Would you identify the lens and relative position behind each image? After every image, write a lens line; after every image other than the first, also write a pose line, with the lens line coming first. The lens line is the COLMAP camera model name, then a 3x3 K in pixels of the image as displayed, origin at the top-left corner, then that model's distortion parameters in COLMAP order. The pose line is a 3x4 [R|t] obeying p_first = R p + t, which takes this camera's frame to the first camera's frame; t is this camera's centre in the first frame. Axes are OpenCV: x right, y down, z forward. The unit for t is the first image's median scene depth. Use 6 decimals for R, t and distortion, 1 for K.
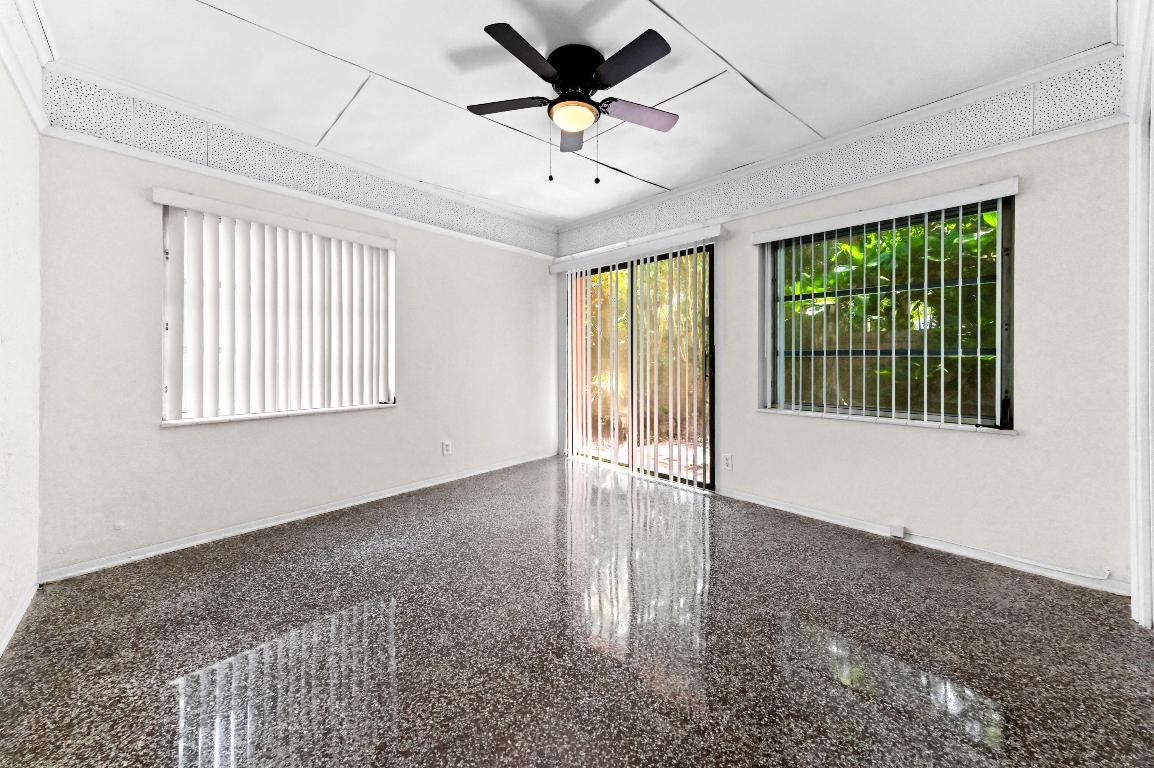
lens RADIAL K [[461.5, 0, 580.5], [0, 461.5, 369.1], [0, 0, 1]] dist [0.017622, -0.000261]
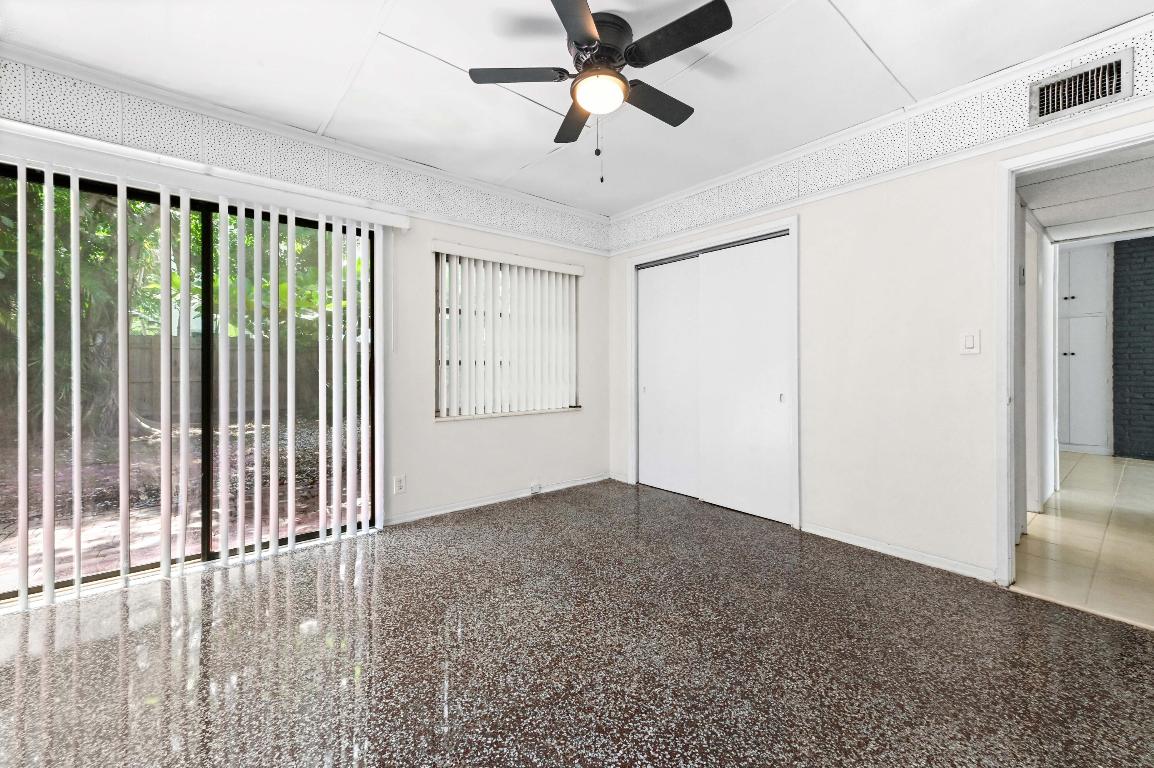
lens RADIAL K [[461.5, 0, 580.5], [0, 461.5, 369.1], [0, 0, 1]] dist [0.017622, -0.000261]
pose [[0.042190, -0.004286, 0.999100, -0.950814], [0.023929, 0.999708, 0.003278, -0.024850], [-0.998823, 0.023769, 0.042280, 1.044528]]
